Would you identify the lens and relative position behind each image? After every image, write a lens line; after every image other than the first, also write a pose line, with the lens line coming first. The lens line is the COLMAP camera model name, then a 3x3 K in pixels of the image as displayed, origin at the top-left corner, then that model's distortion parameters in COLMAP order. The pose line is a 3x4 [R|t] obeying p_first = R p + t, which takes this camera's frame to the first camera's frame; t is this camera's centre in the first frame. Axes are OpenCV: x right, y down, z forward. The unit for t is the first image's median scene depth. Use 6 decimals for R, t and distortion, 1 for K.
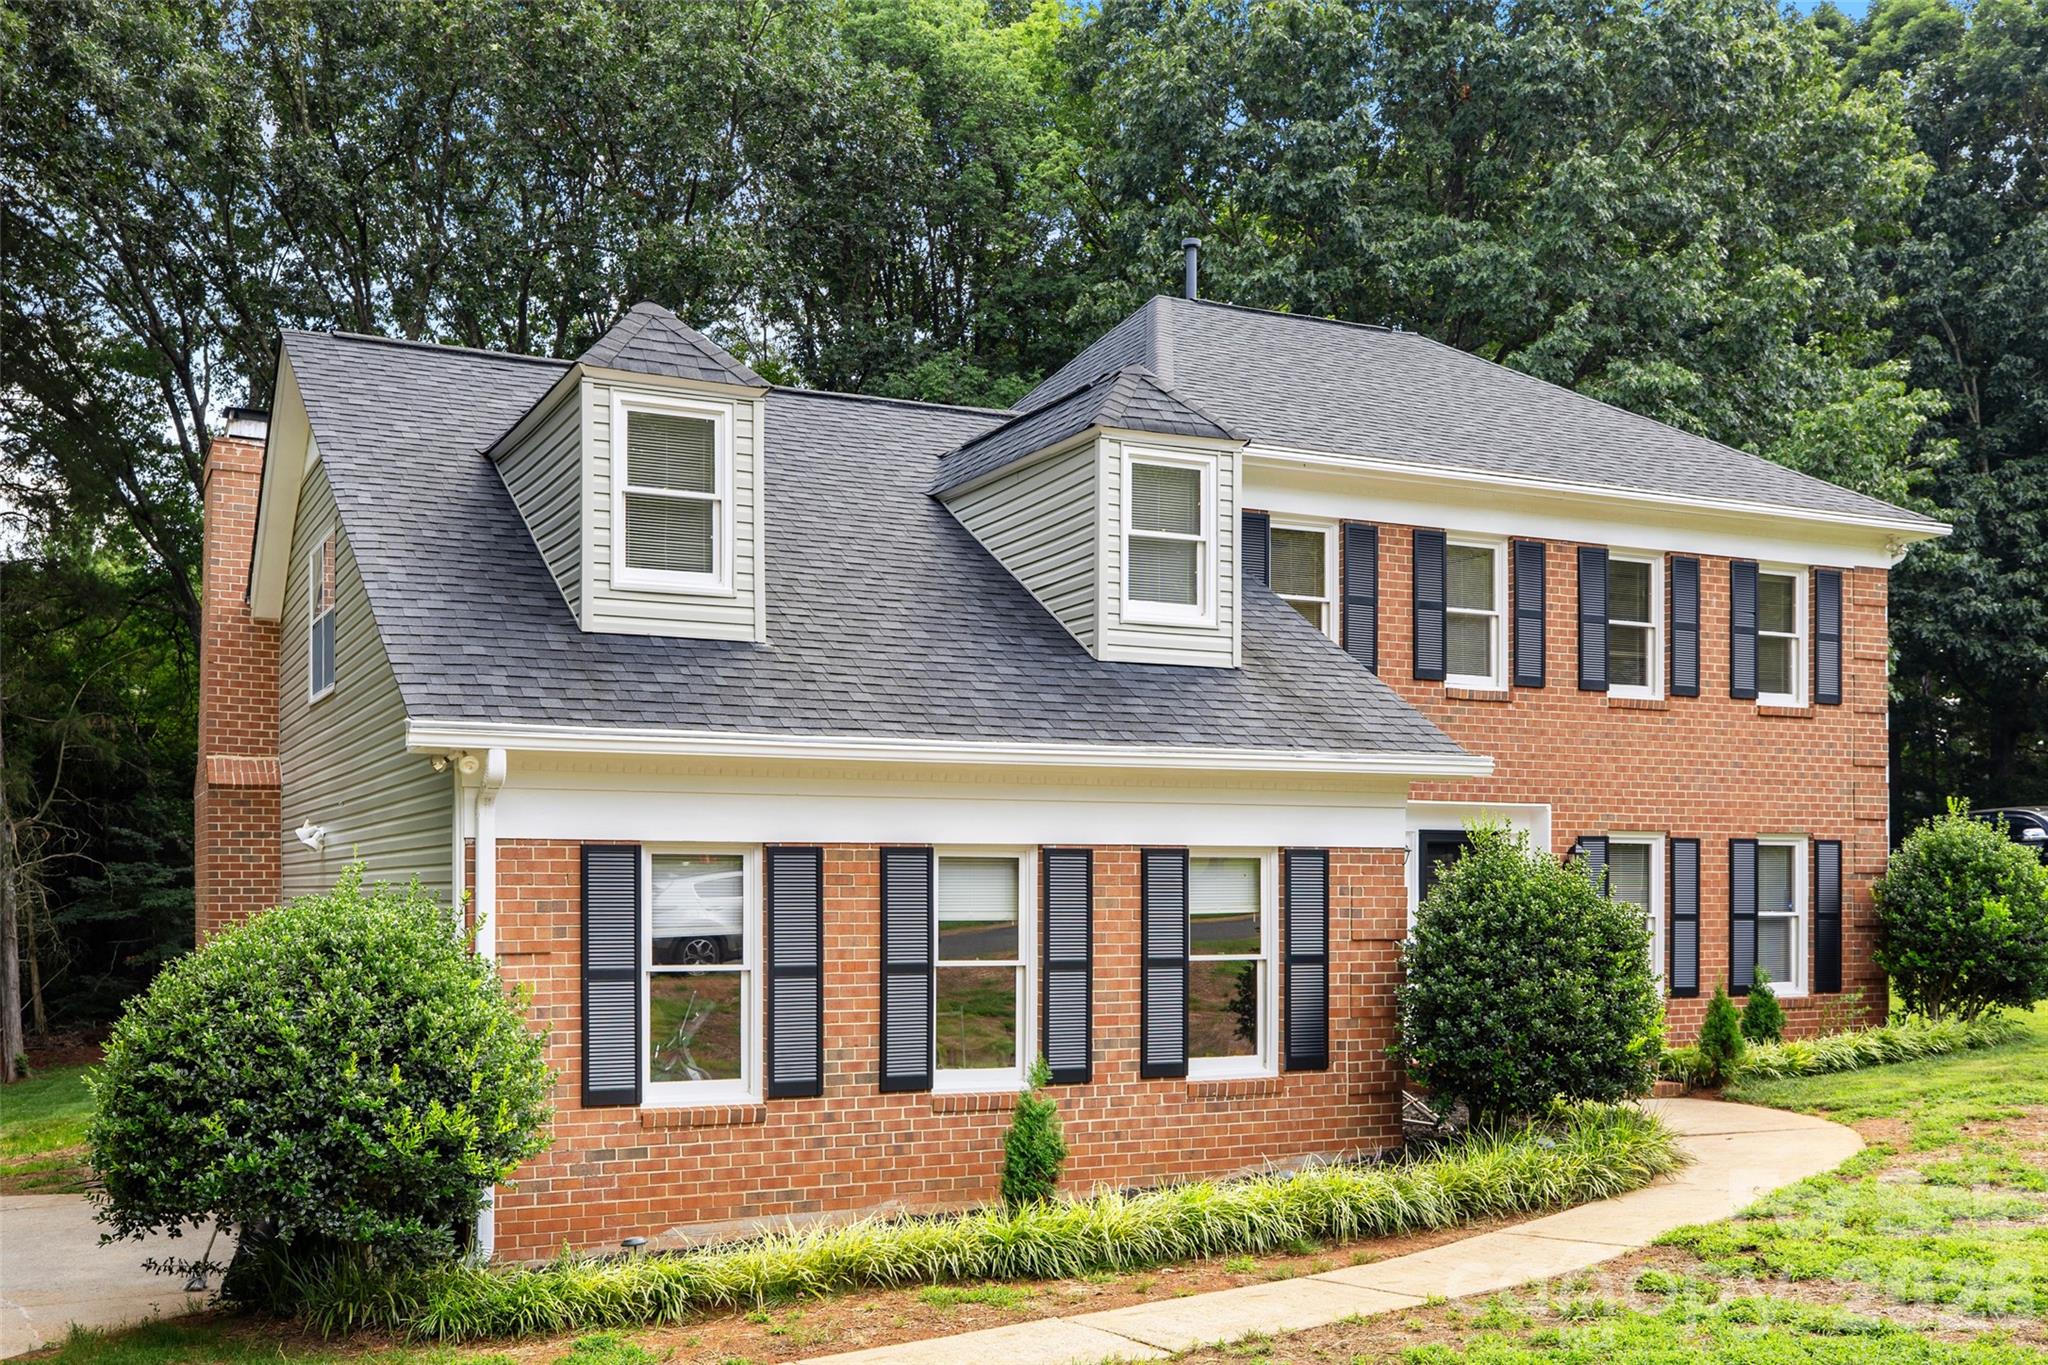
lens RADIAL K [[2028.0, 0, 1051.4], [0, 2028.0, 854.3], [0, 0, 1]] dist [0.006724, 0.000000]
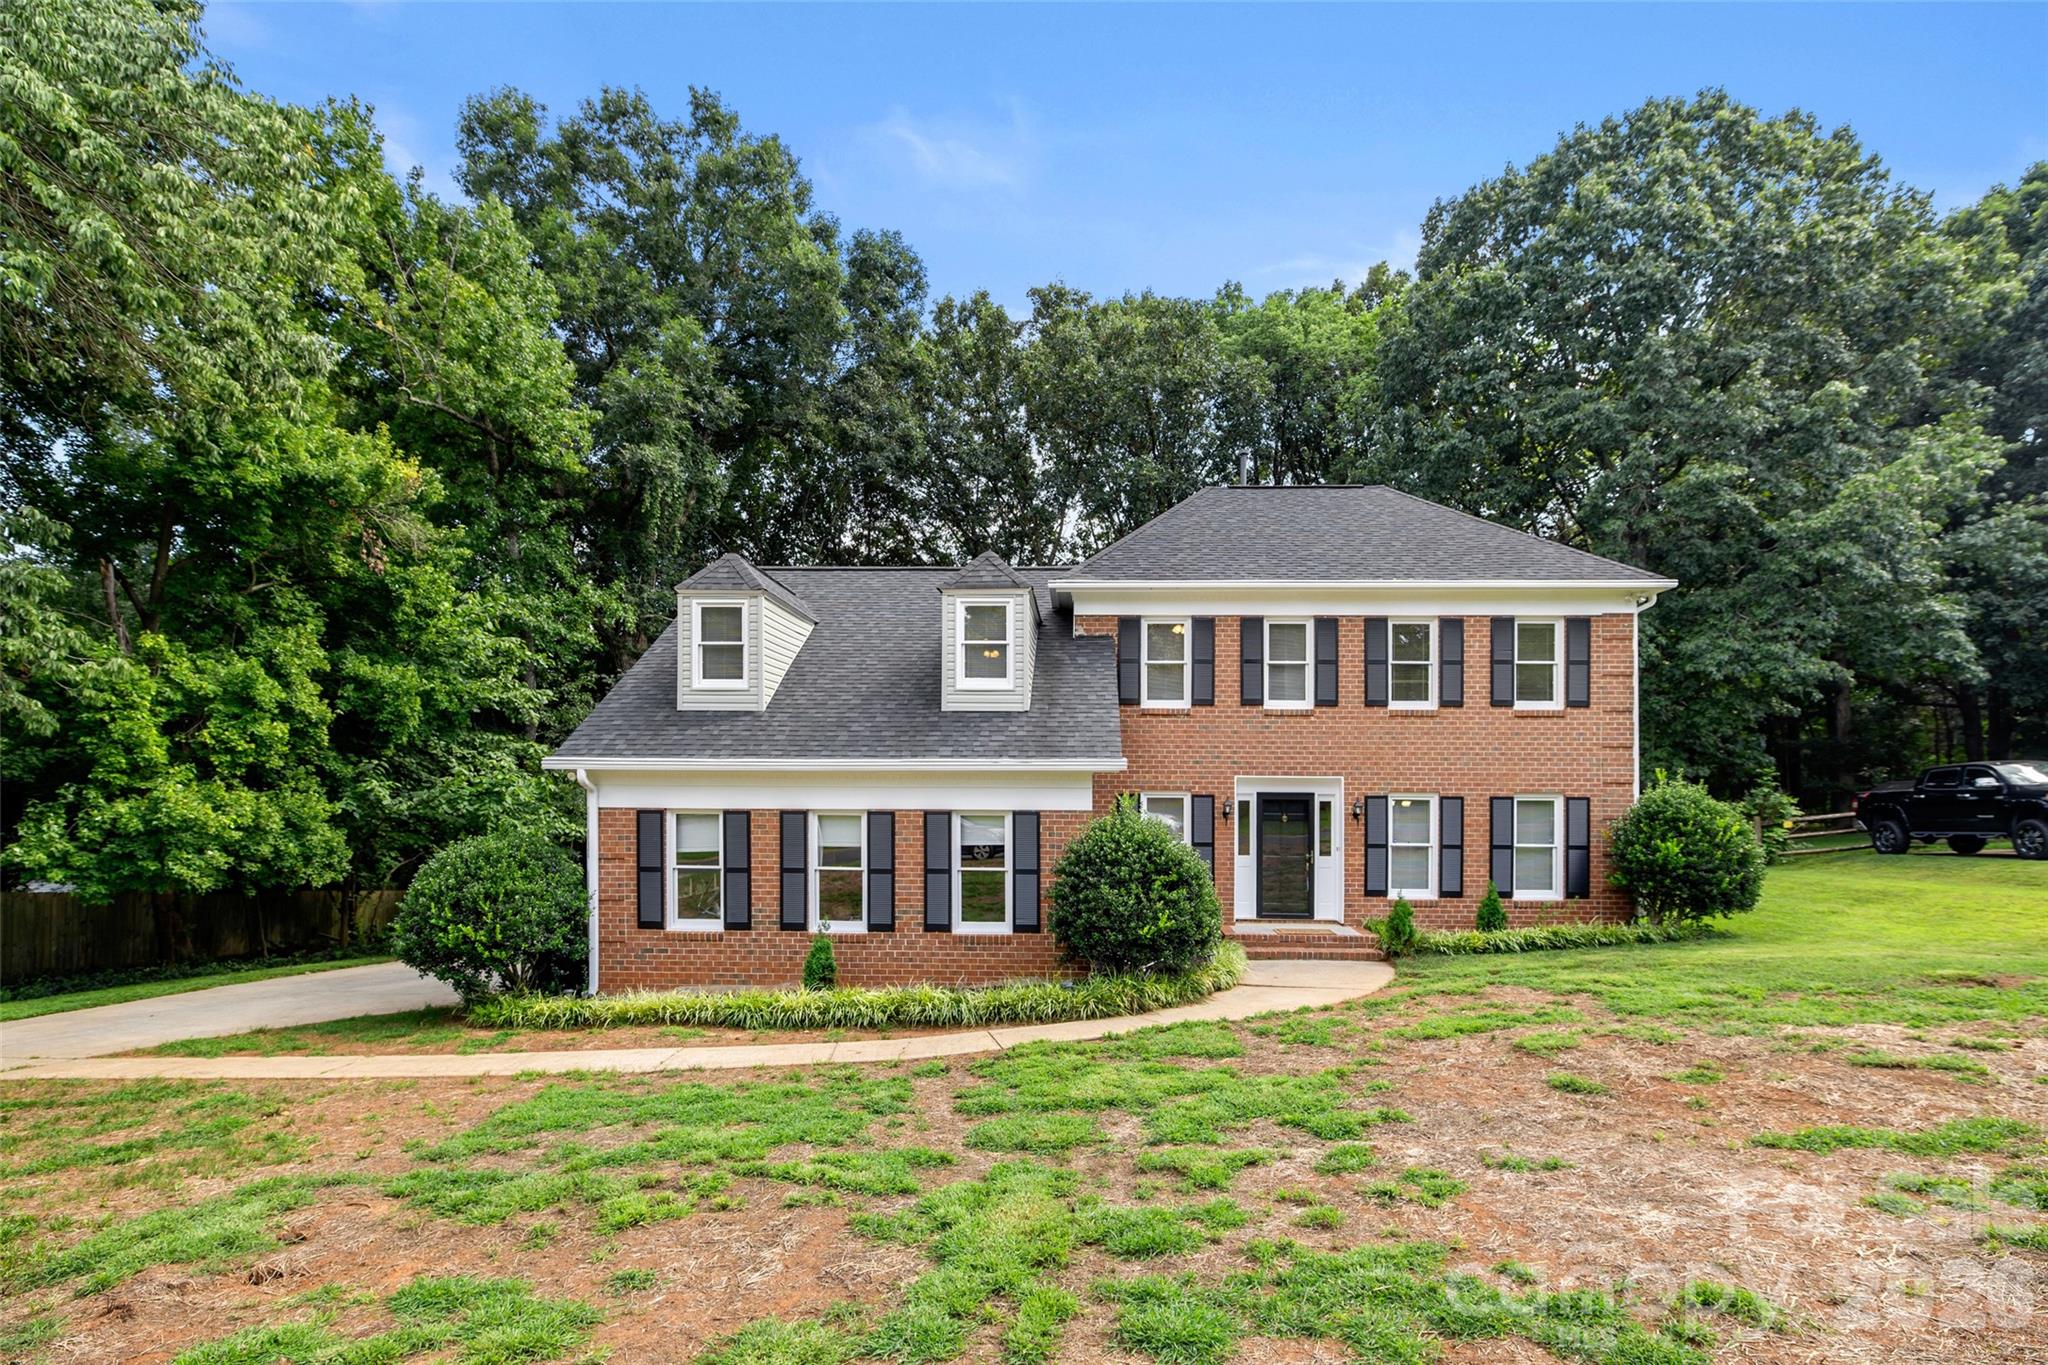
lens RADIAL K [[1090.1, 0, 1006.0], [0, 1090.1, 779.0], [0, 0, 1]] dist [-0.009942, 0.004595]
pose [[0.877035, -0.001068, -0.480425, 0.447477], [0.002361, 0.999995, 0.002087, -0.026009], [0.480421, -0.002965, 0.877033, 0.097266]]
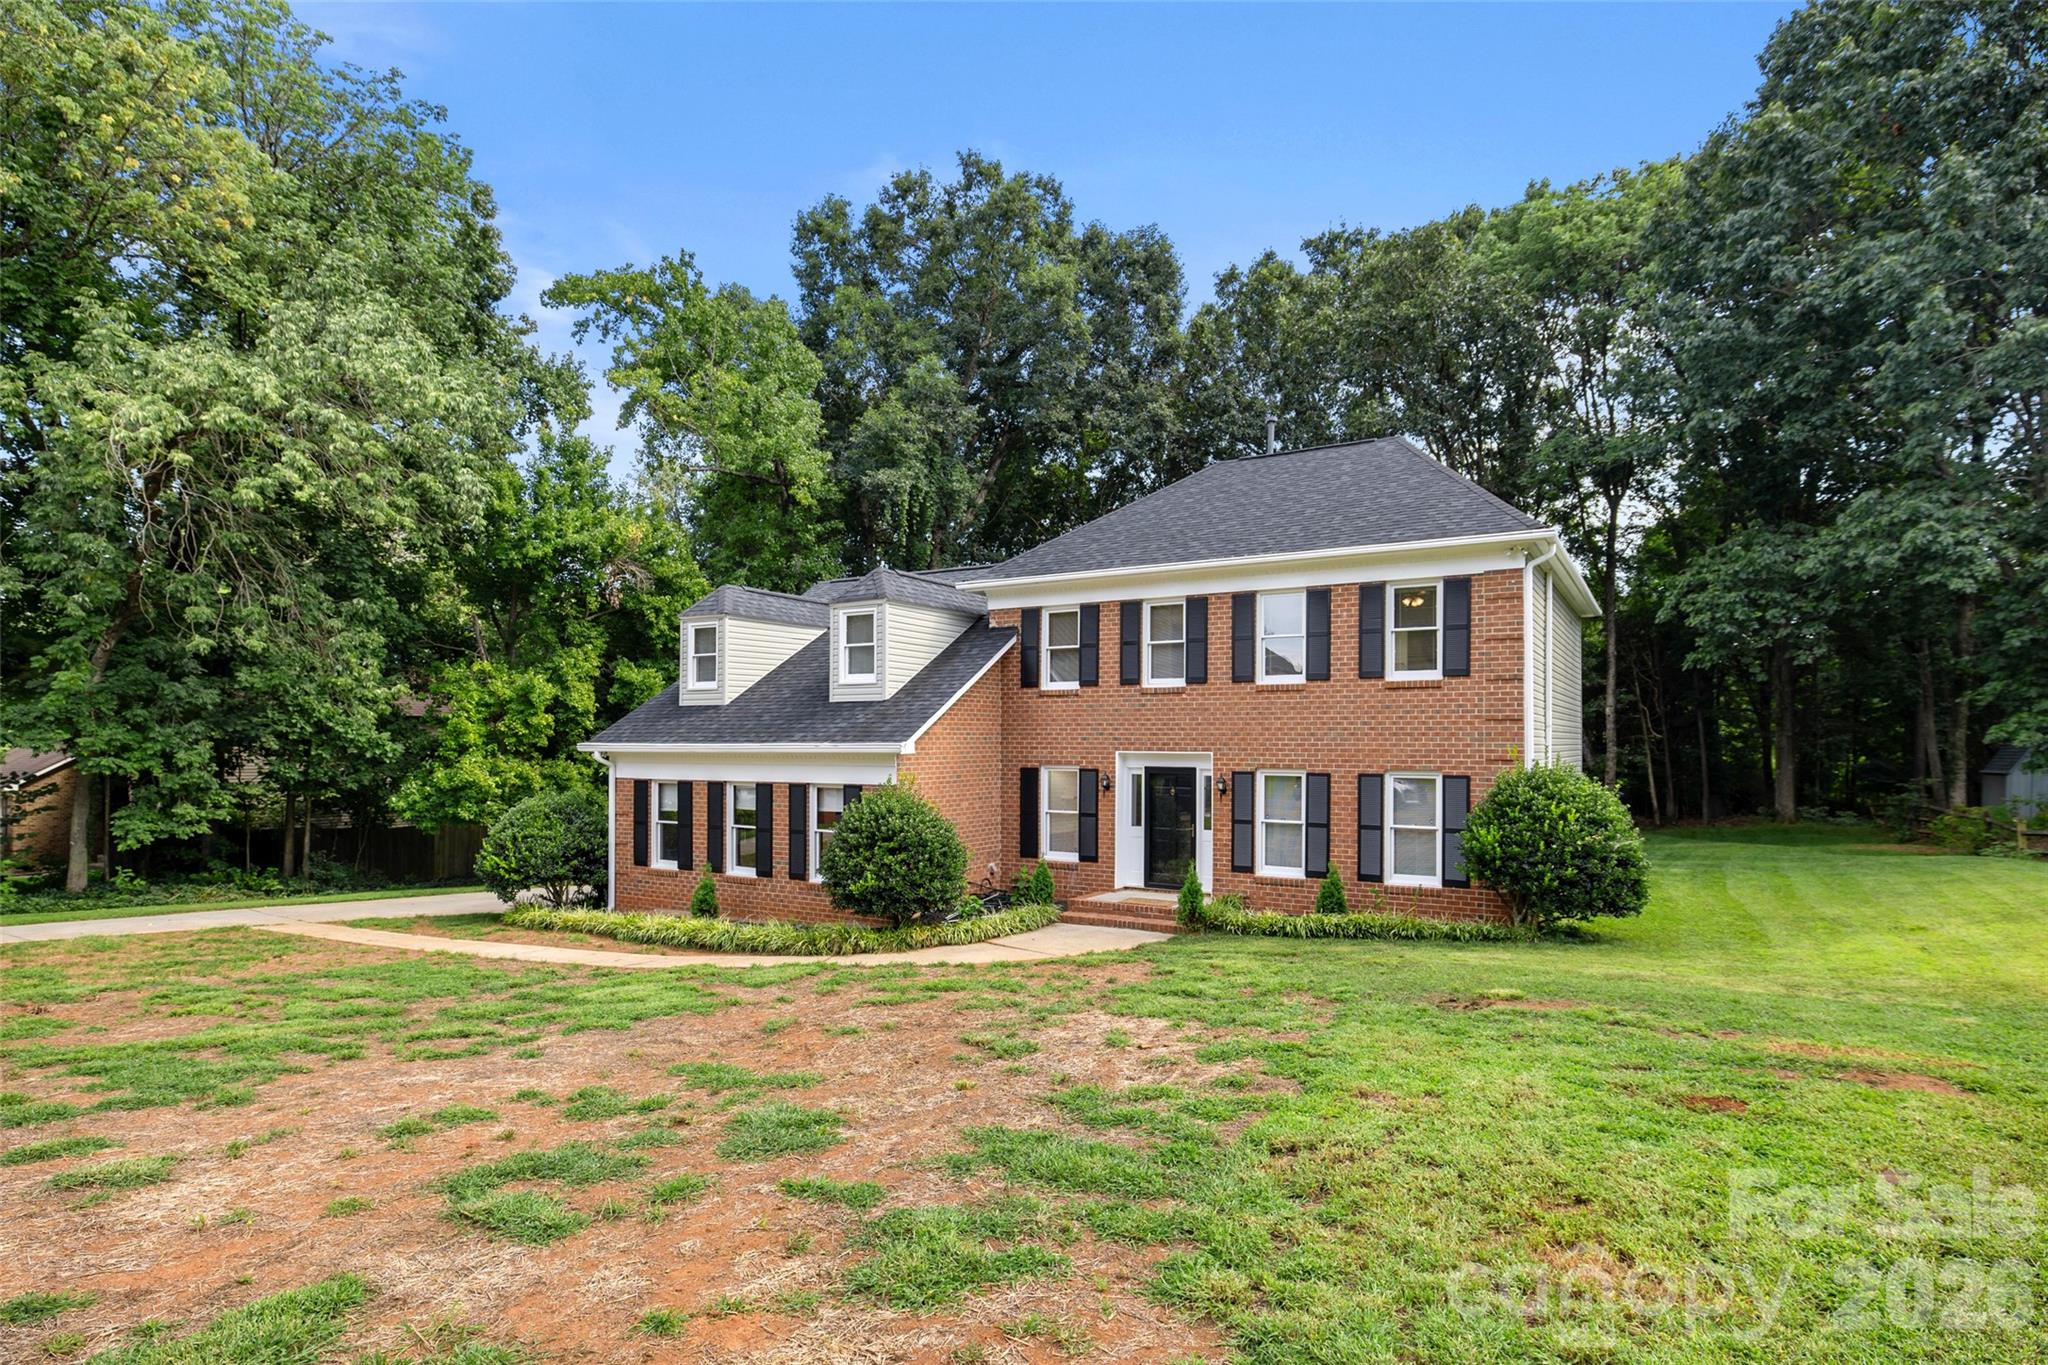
lens RADIAL K [[1090.1, 0, 1028.5], [0, 1090.1, 722.3], [0, 0, 1]] dist [-0.009942, 0.004595]
pose [[0.521130, -0.011136, -0.853405, 0.967199], [0.015363, 0.999875, -0.003665, -0.050143], [0.853339, -0.011201, 0.521236, 0.418358]]
